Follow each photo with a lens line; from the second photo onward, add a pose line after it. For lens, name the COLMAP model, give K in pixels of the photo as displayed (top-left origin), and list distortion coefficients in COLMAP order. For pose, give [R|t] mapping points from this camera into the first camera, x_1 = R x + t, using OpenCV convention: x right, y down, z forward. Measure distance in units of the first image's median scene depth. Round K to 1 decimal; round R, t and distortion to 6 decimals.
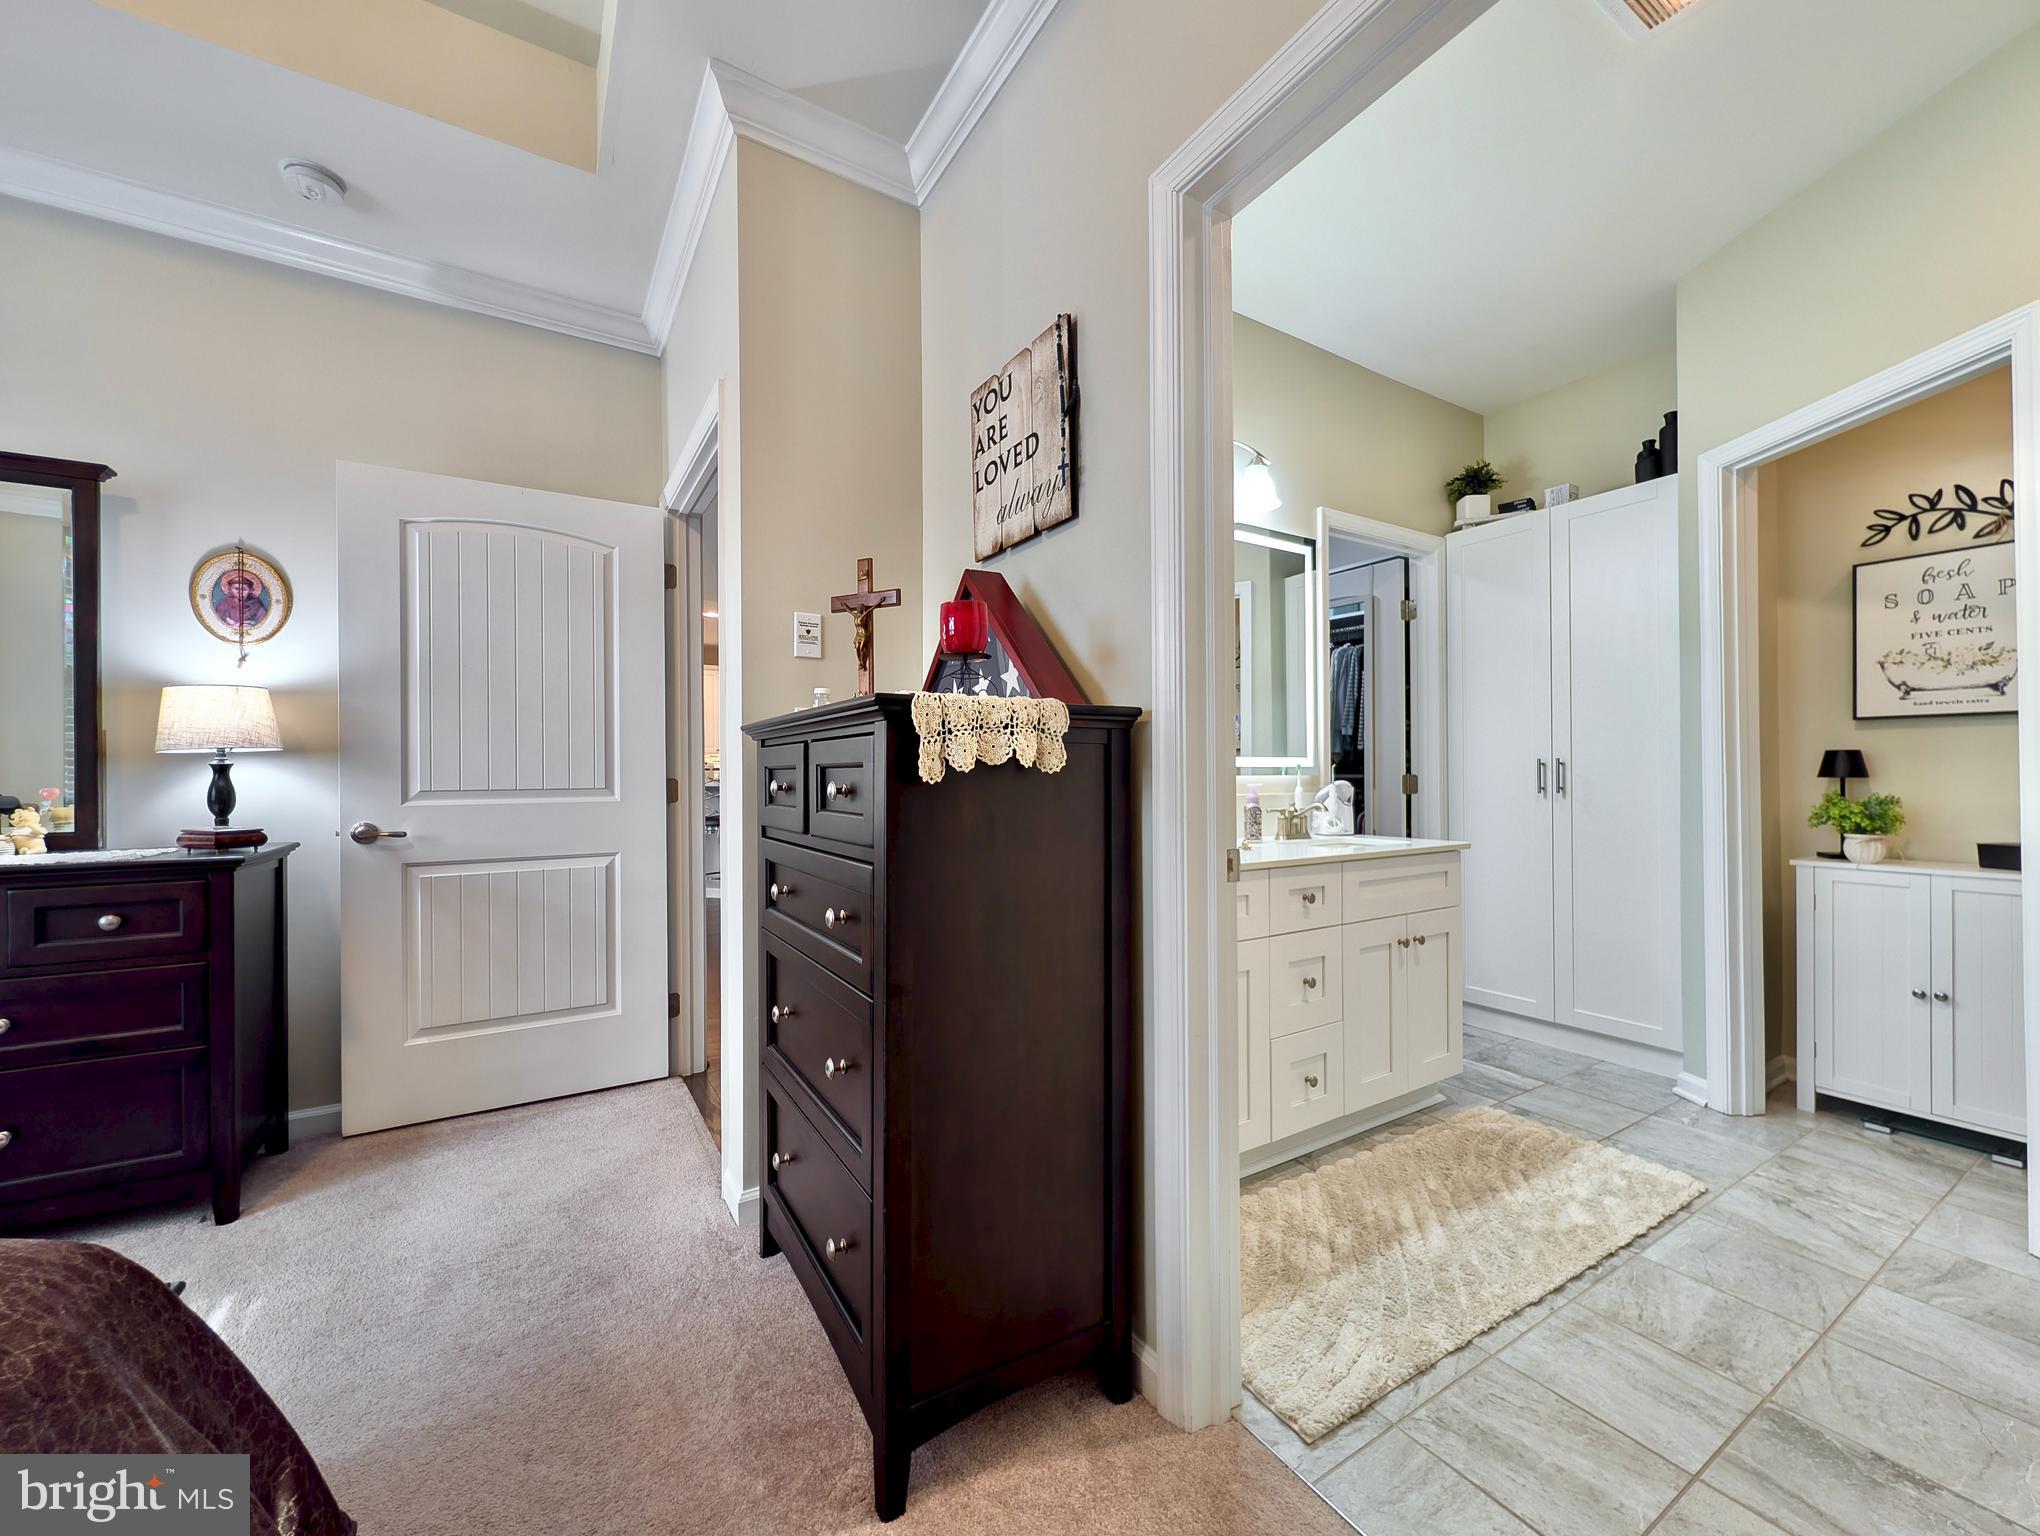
lens RADIAL K [[791.1, 0, 1010.2], [0, 791.1, 773.3], [0, 0, 1]] dist [0.001505, 0.000231]
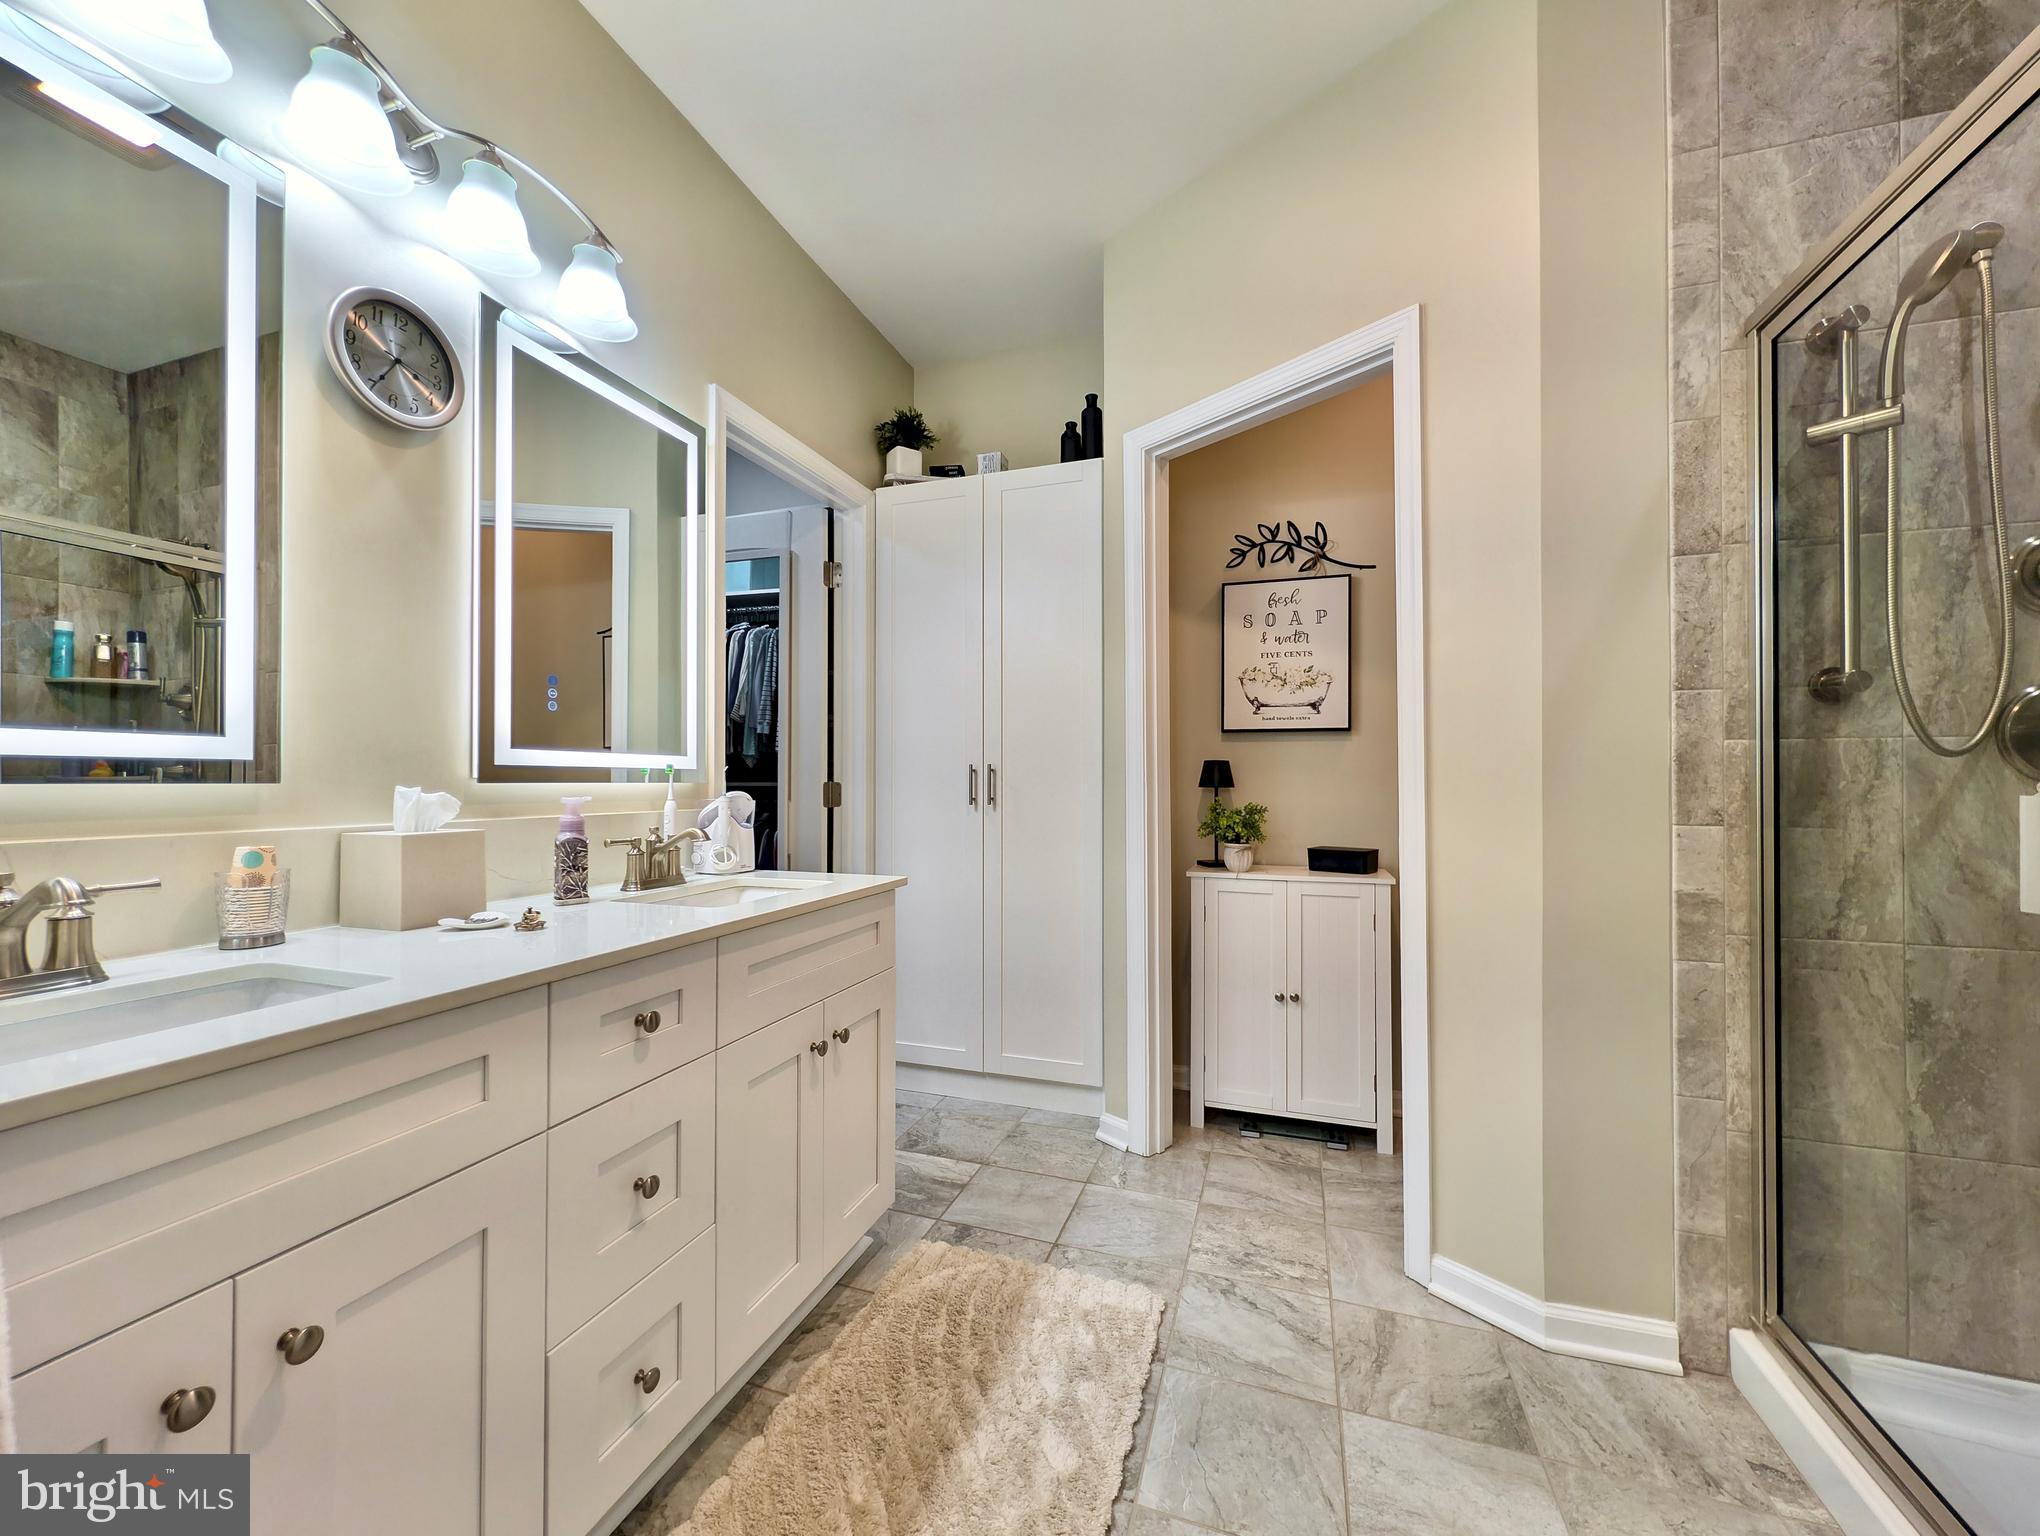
lens RADIAL K [[803.8, 0, 1015.6], [0, 803.8, 771.4], [0, 0, 1]] dist [-0.001003, -0.000066]
pose [[0.771054, 0.013862, 0.636619, 0.189604], [-0.006331, 0.999880, -0.014105, 0.001004], [-0.636738, 0.006845, 0.771050, 0.369914]]
